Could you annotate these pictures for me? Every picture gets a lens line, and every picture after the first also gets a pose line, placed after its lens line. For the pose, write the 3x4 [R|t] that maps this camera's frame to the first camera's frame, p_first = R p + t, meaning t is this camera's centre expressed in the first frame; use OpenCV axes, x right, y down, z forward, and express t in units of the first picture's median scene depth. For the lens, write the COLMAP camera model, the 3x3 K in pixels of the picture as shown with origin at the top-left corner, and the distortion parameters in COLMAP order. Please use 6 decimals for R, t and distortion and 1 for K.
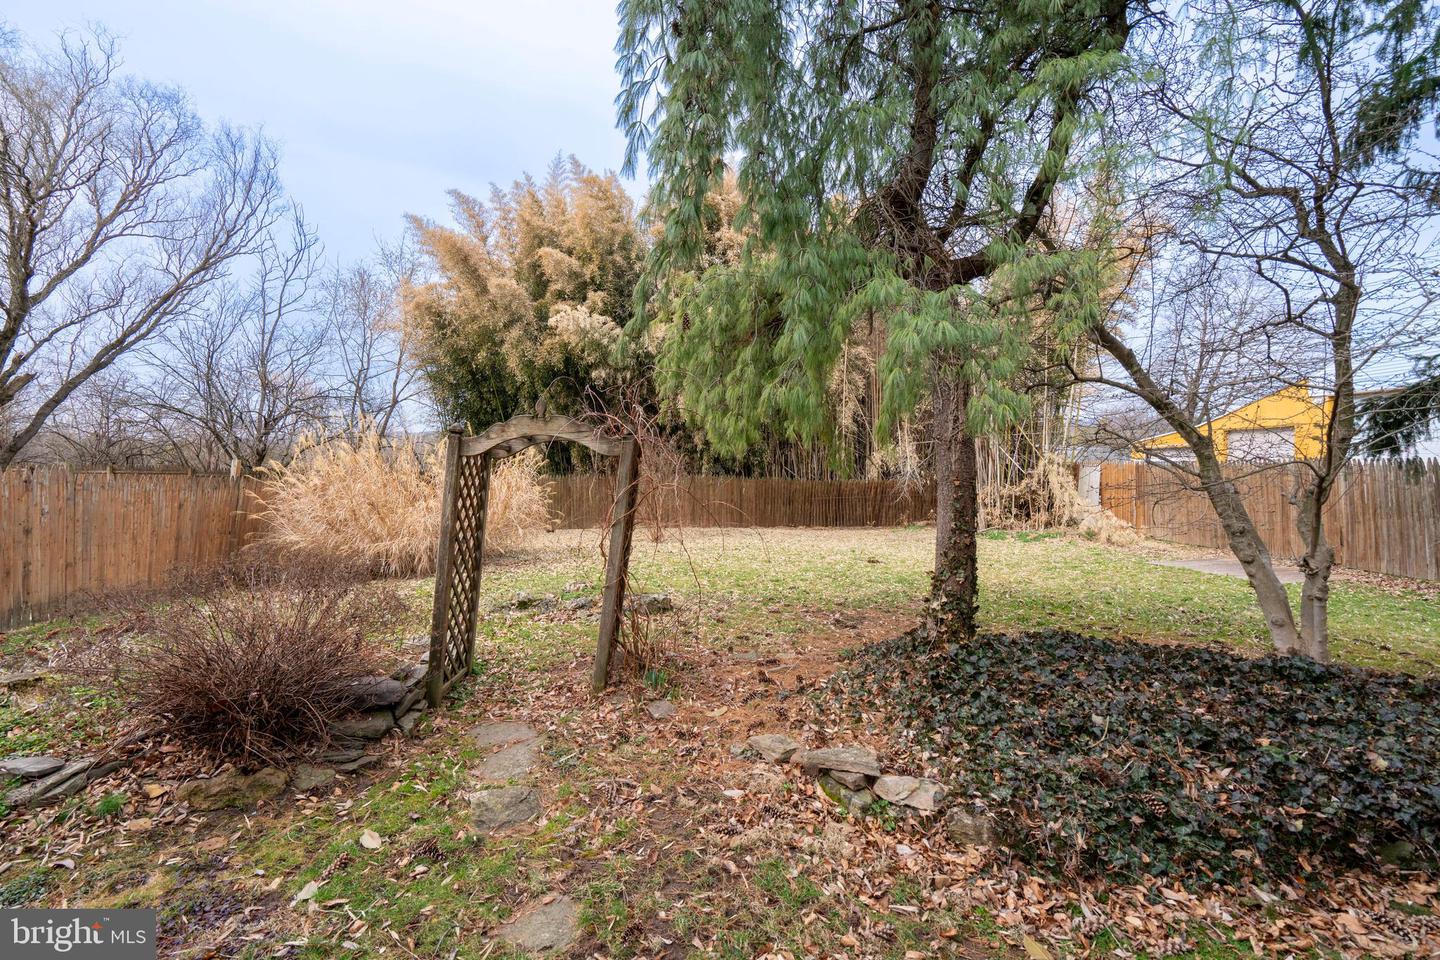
lens RADIAL K [[653.4, 0, 717.4], [0, 653.4, 469.0], [0, 0, 1]] dist [-0.003774, 0.003818]
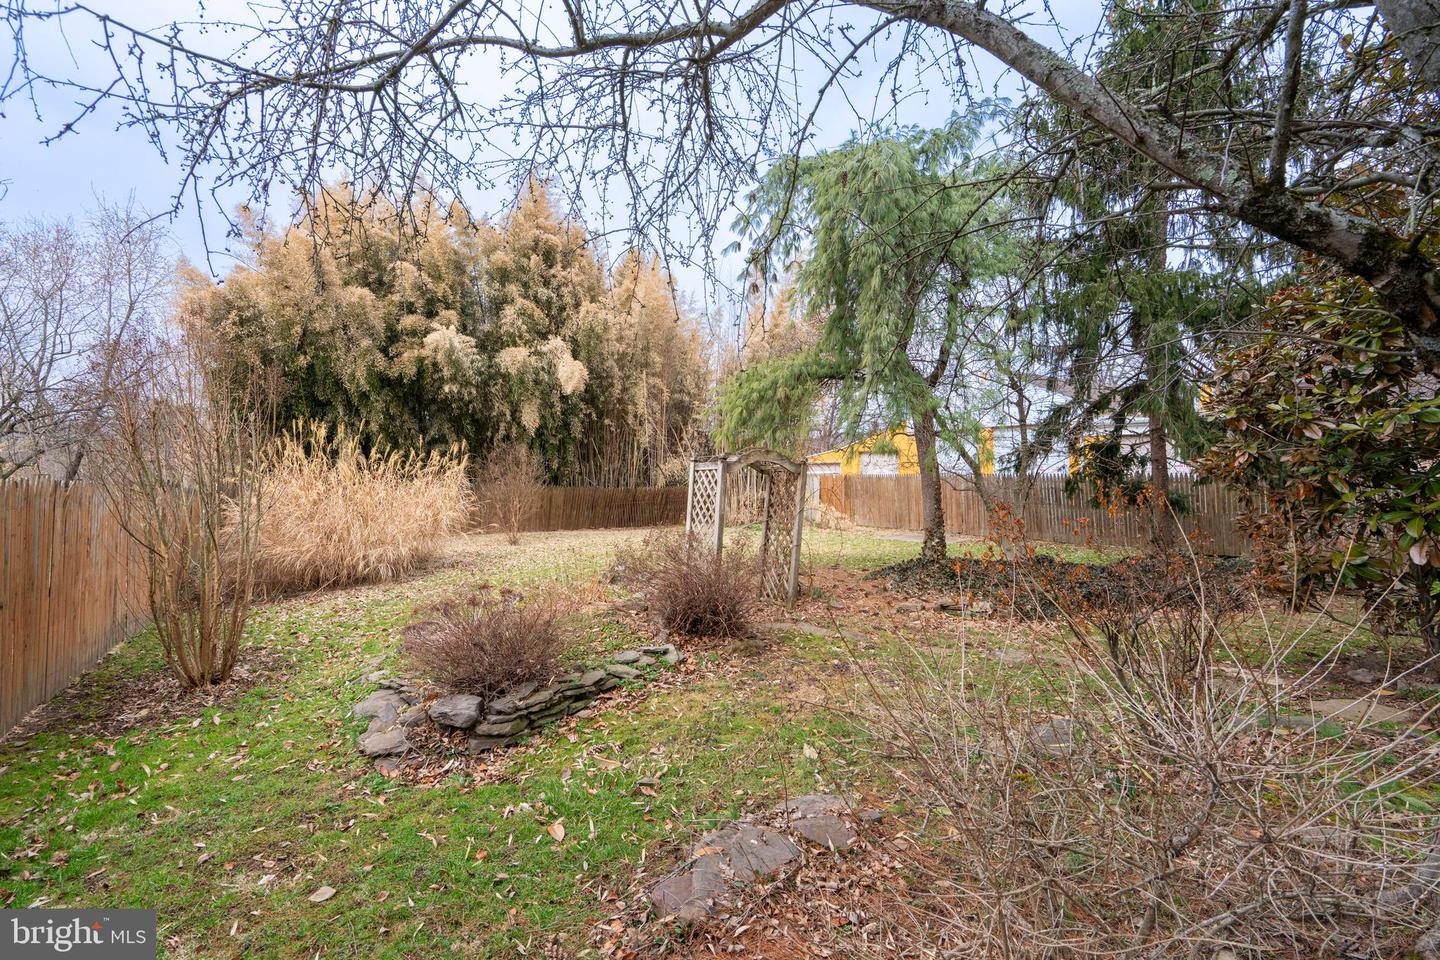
lens RADIAL K [[653.4, 0, 710.3], [0, 653.4, 470.3], [0, 0, 1]] dist [-0.003774, 0.003818]
pose [[0.861534, 0.006301, 0.507661, -0.587243], [-0.002424, 0.999963, -0.008298, -0.010558], [-0.507694, 0.005919, 0.861517, -0.191948]]
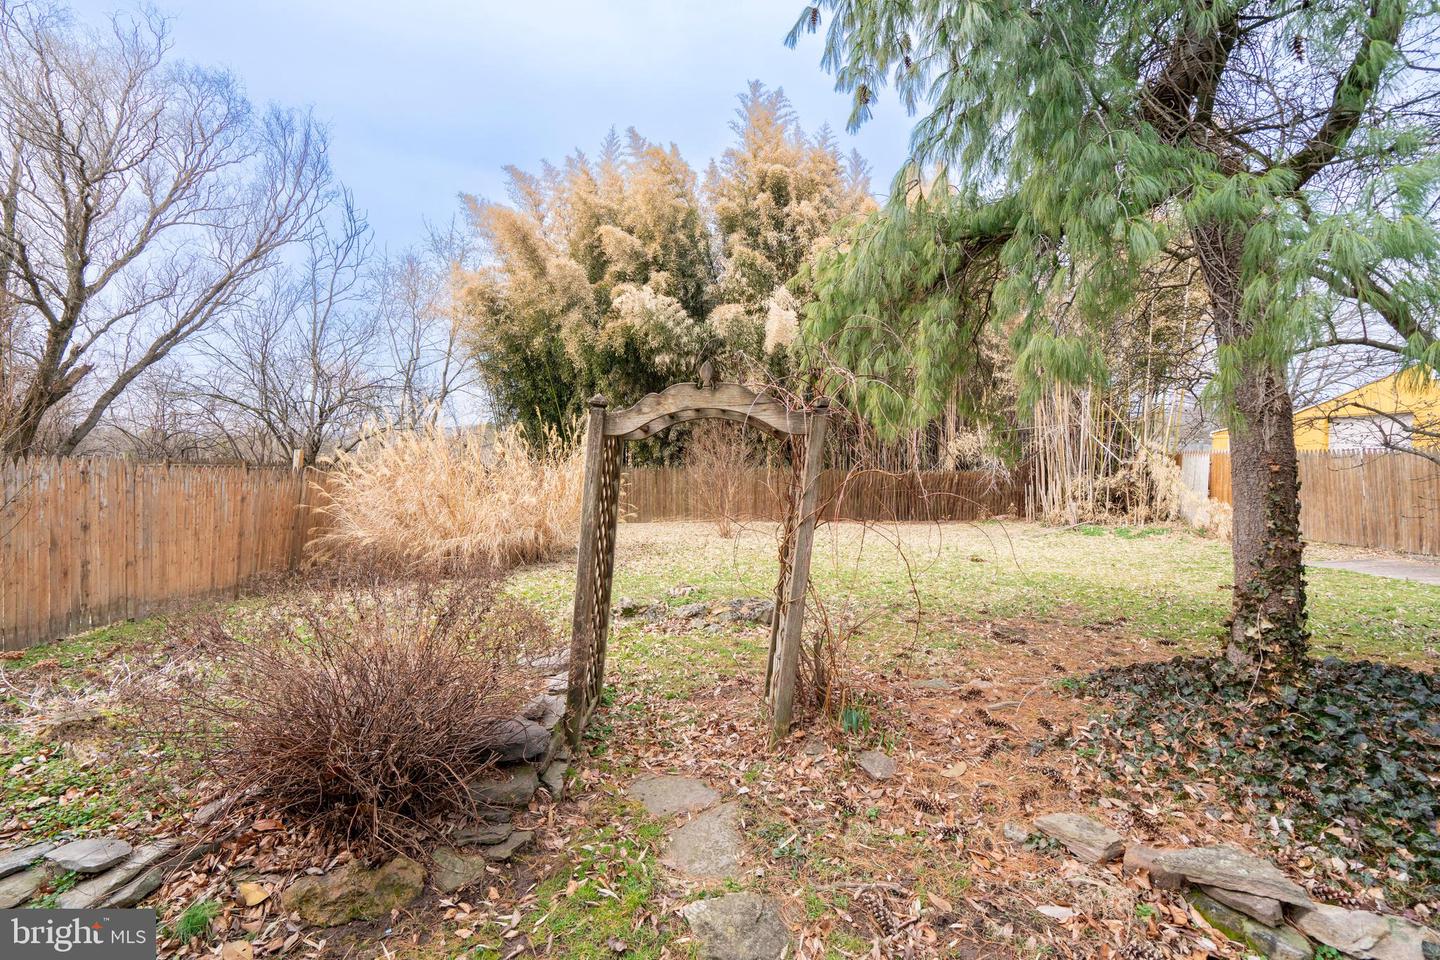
lens RADIAL K [[653.4, 0, 717.2], [0, 653.4, 470.7], [0, 0, 1]] dist [-0.003774, 0.003818]
pose [[0.998952, -0.001964, -0.045733, -0.098278], [0.002560, 0.999913, 0.012972, 0.005625], [0.045703, -0.013075, 0.998869, 0.096528]]
